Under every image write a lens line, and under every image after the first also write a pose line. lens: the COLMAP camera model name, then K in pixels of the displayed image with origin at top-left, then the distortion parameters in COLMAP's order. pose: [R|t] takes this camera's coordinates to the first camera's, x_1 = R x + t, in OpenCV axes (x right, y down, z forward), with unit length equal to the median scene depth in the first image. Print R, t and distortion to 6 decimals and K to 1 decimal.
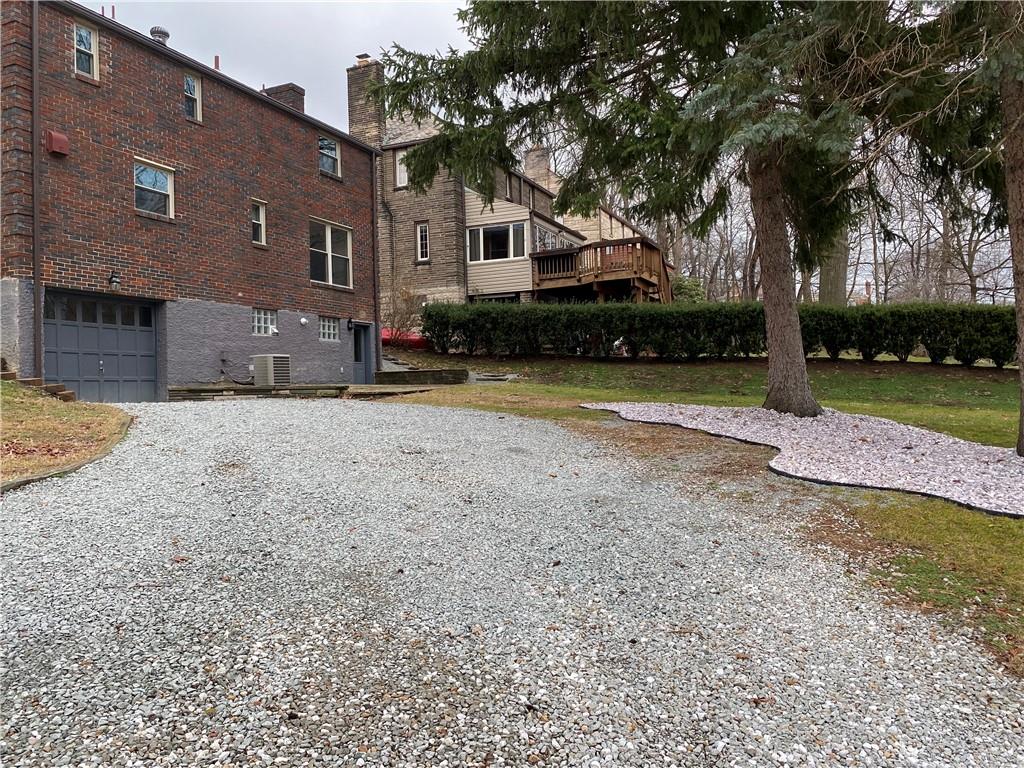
lens RADIAL K [[760.0, 0, 512.0], [0, 760.0, 384.0], [0, 0, 1]] dist [-0.007452, 0.001235]
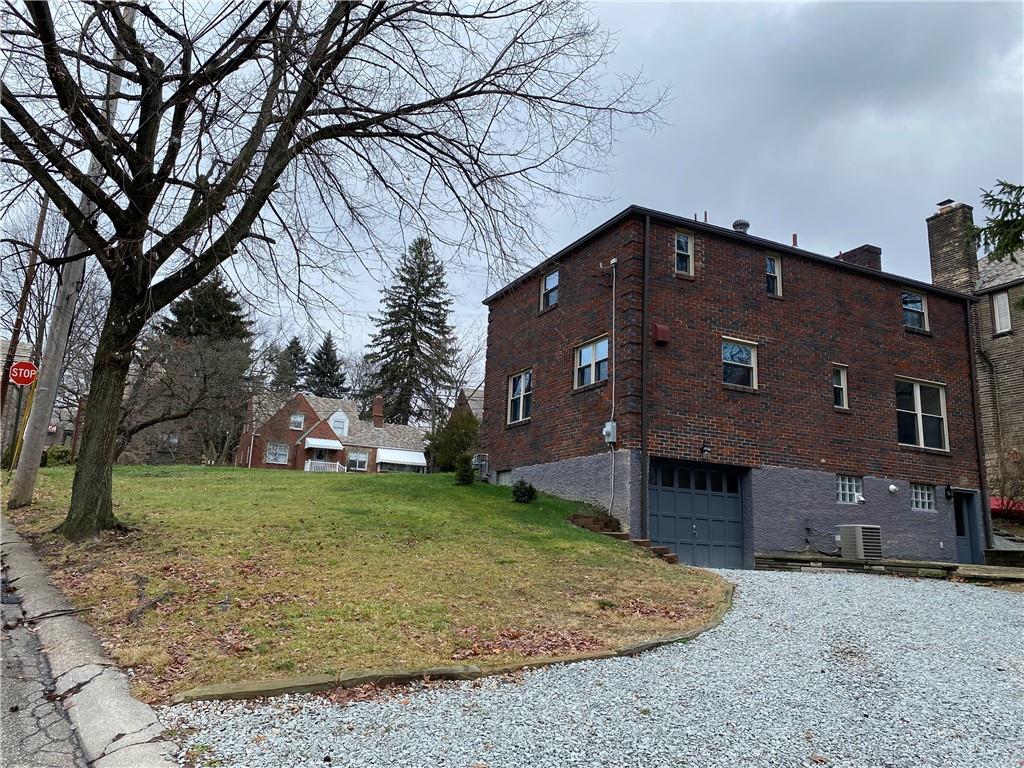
lens RADIAL K [[769.2, 0, 515.8], [0, 769.2, 379.8], [0, 0, 1]] dist [0.001568, -0.012844]
pose [[0.759757, -0.084118, -0.644742, -0.013599], [-0.058370, 0.978769, -0.196480, -0.002774], [0.647581, 0.186910, 0.738717, -0.002227]]
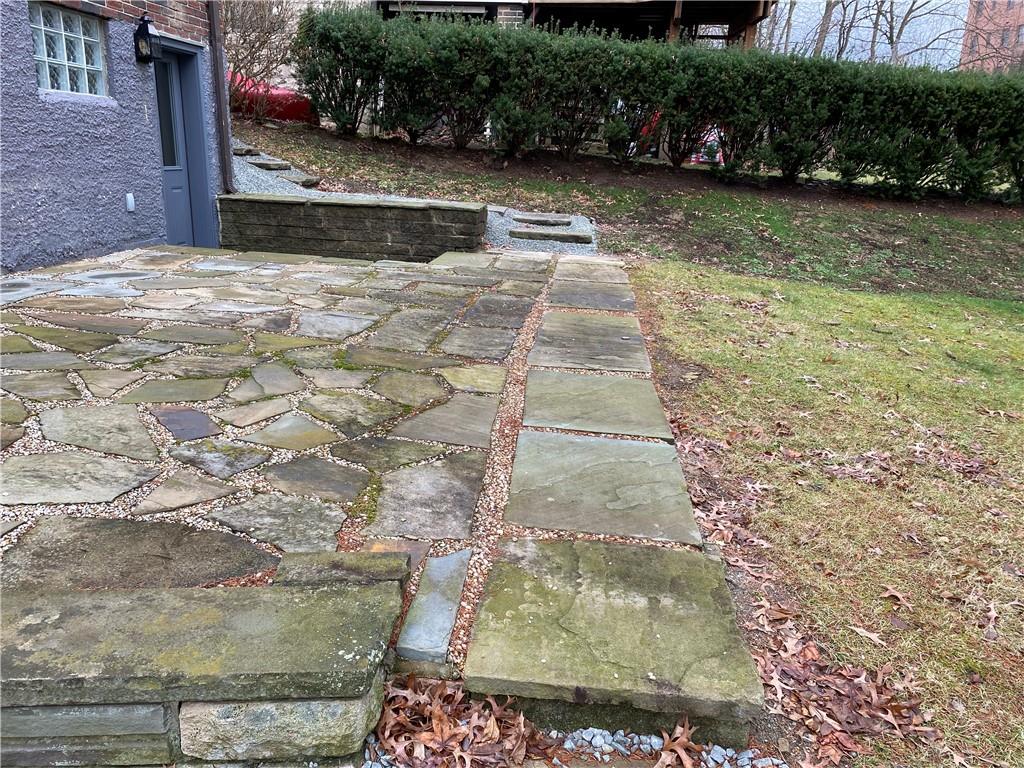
lens RADIAL K [[785.9, 0, 512.0], [0, 785.9, 384.0], [0, 0, 1]] dist [0.004497, -0.006404]
pose [[0.952955, -0.028214, 0.301795, -0.229505], [-0.062259, 0.956210, 0.285982, -0.063622], [-0.296648, -0.291317, 0.909469, 0.846057]]
